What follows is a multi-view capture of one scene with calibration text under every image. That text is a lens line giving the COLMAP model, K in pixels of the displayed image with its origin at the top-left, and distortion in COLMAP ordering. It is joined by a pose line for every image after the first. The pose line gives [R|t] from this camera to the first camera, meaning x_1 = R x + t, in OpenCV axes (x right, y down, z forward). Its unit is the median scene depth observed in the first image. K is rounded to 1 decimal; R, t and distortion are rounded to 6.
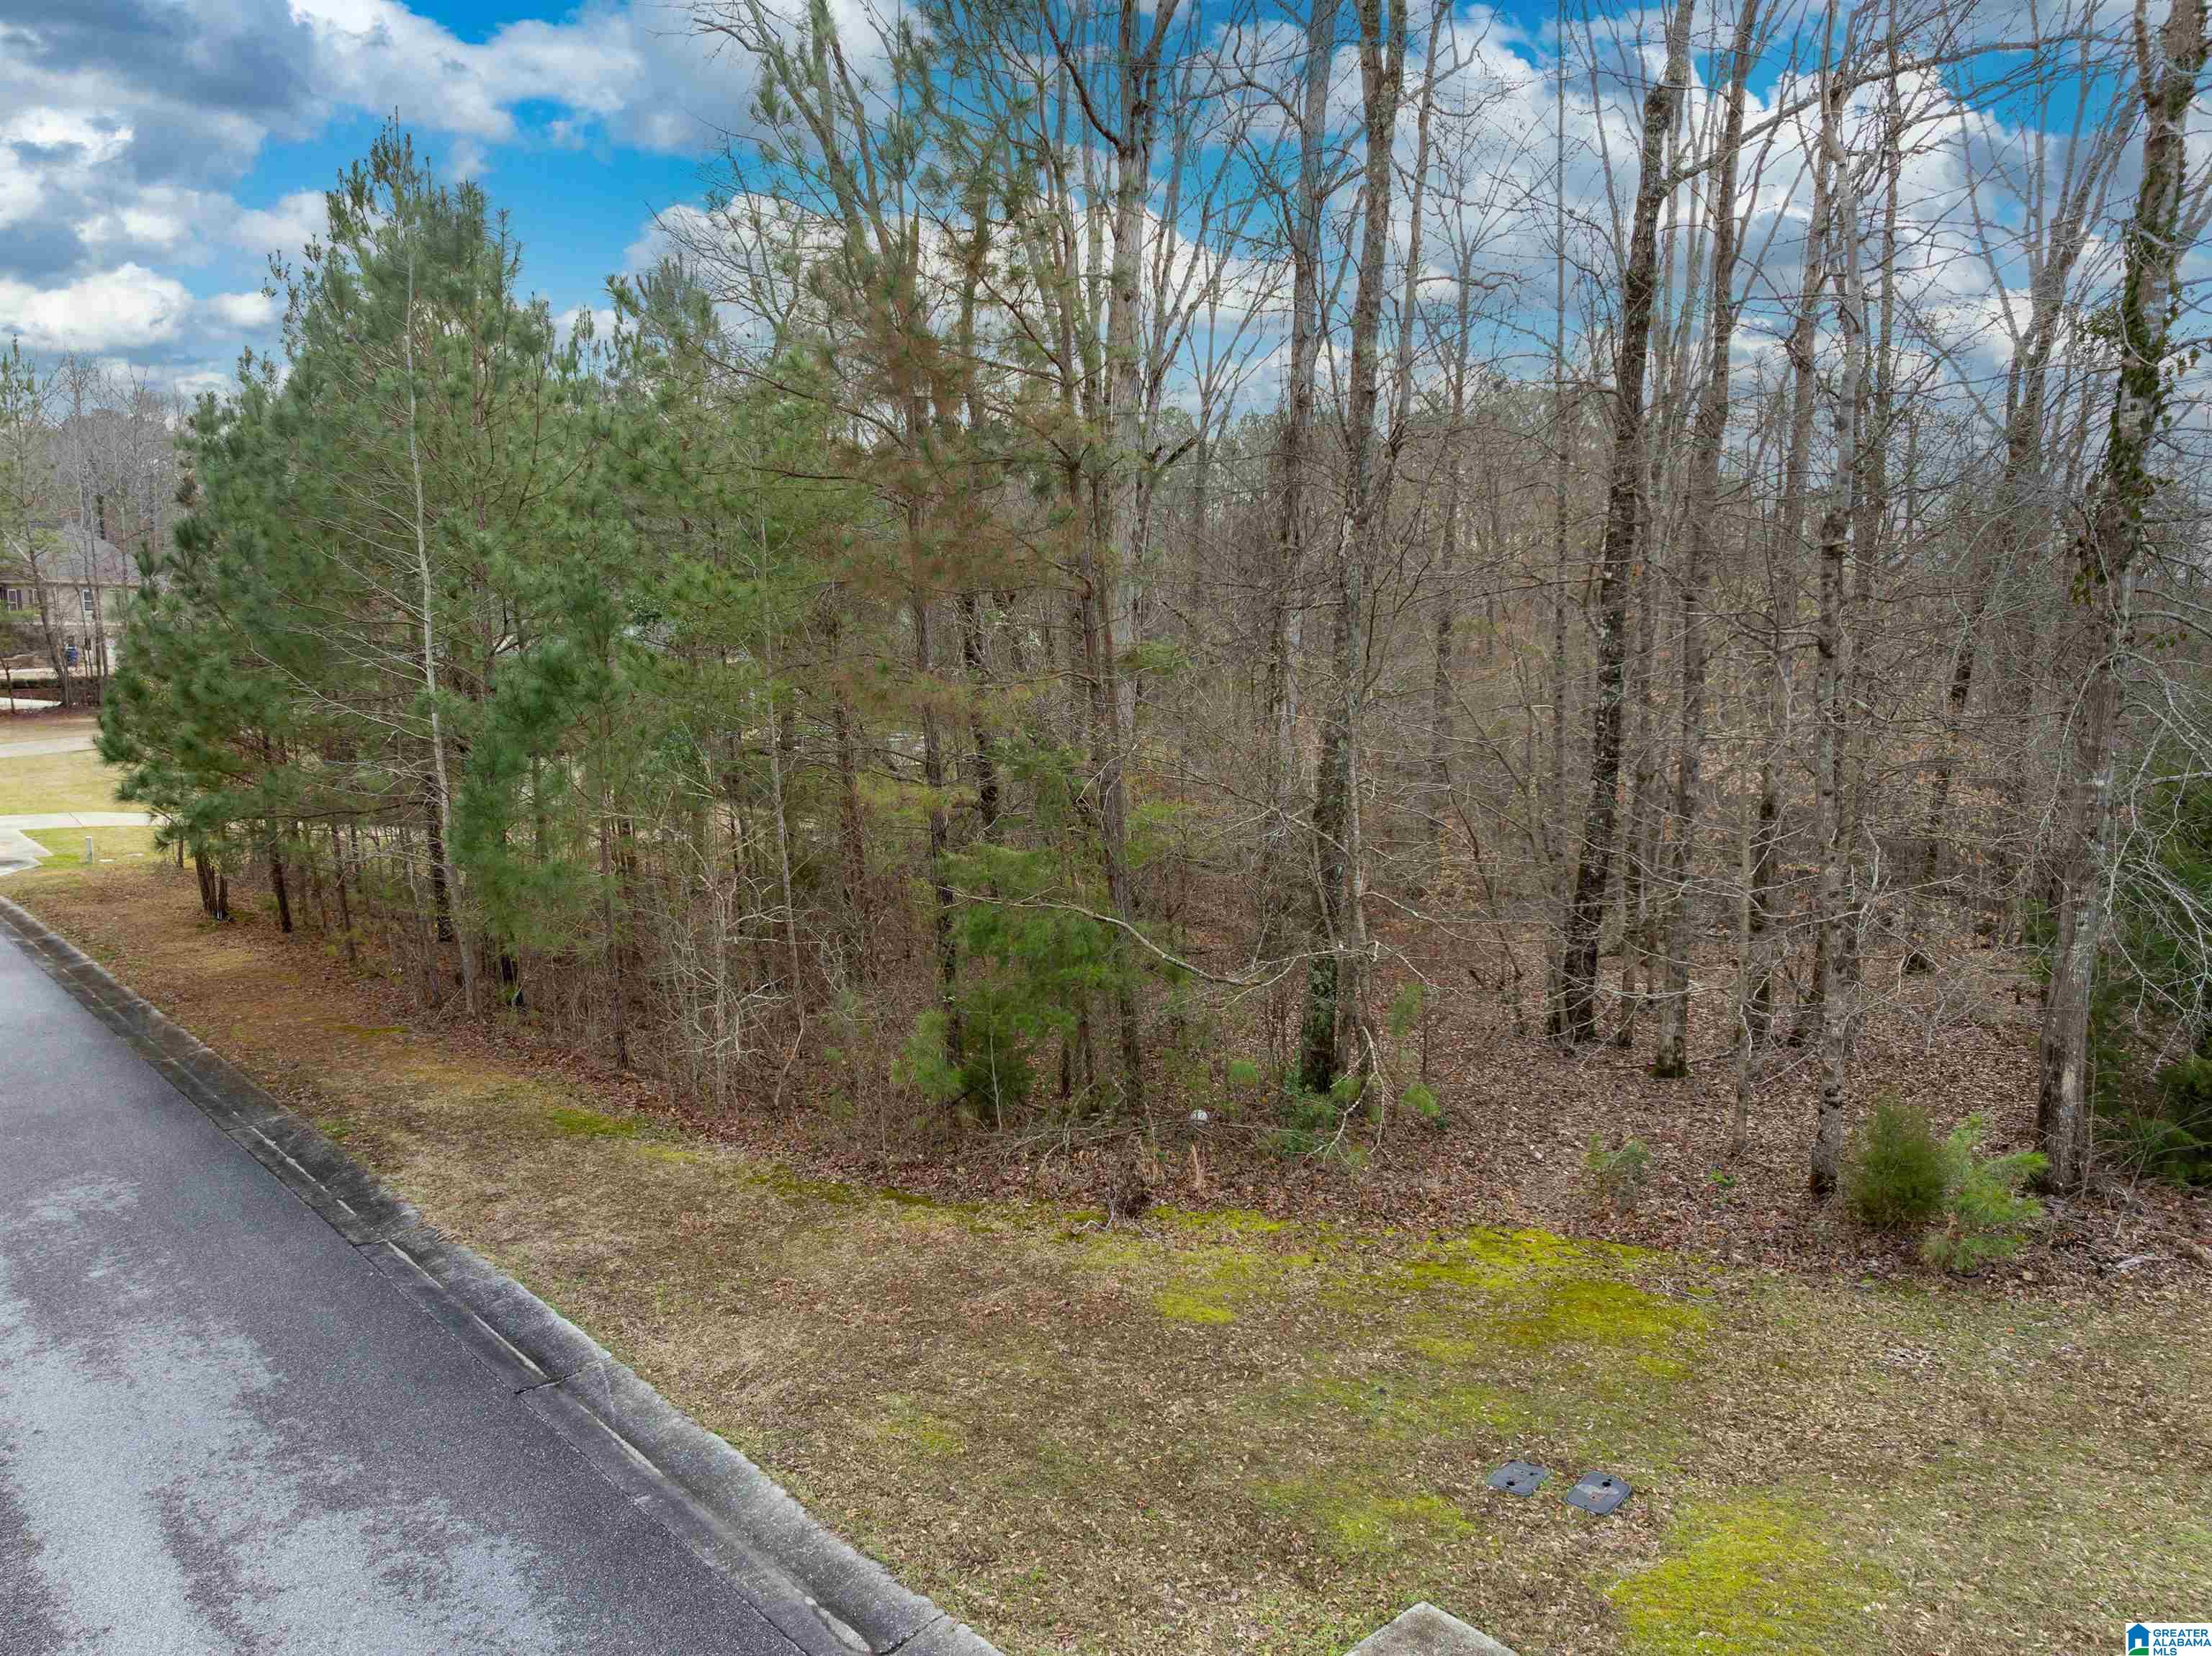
lens RADIAL K [[1565.6, 0, 1112.7], [0, 1565.6, 826.6], [0, 0, 1]] dist [-0.062697, 0.033749]
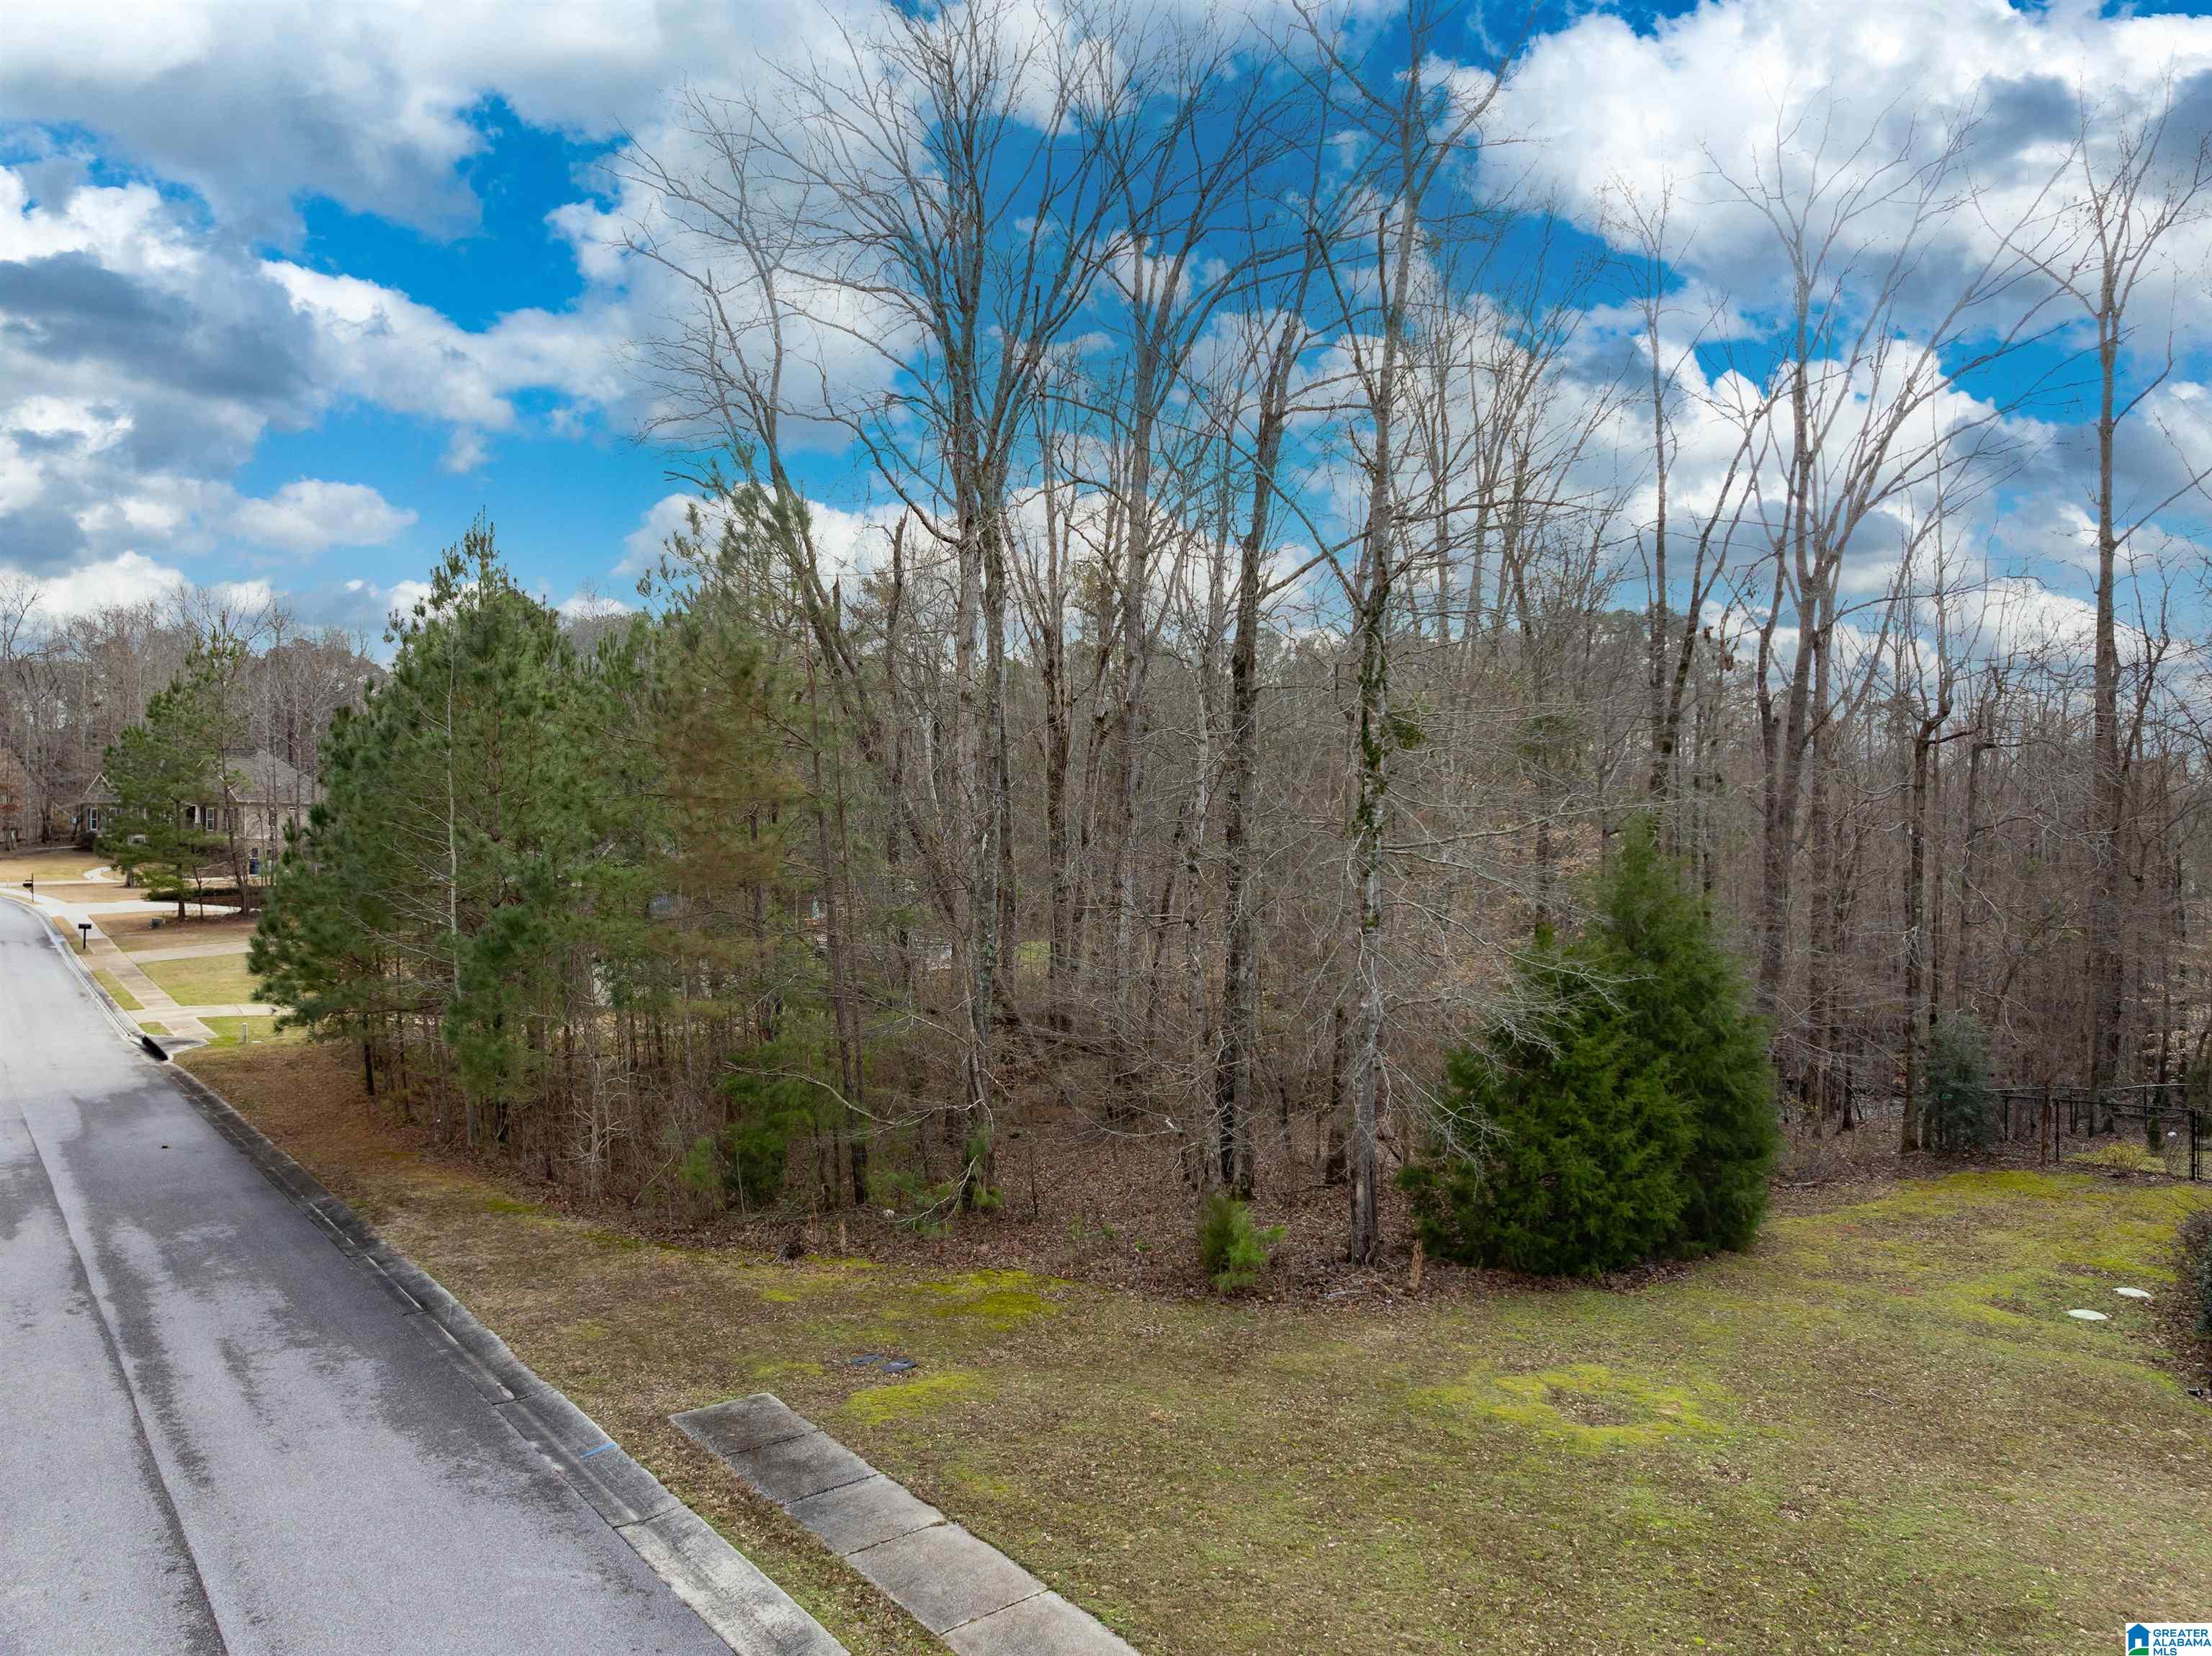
lens RADIAL K [[1565.6, 0, 1112.7], [0, 1565.6, 826.6], [0, 0, 1]] dist [-0.062697, 0.033749]
pose [[0.995953, -0.001973, -0.089856, 0.412539], [-0.009332, 0.992086, -0.125216, -0.004884], [0.089392, 0.125548, 0.988052, -0.557081]]
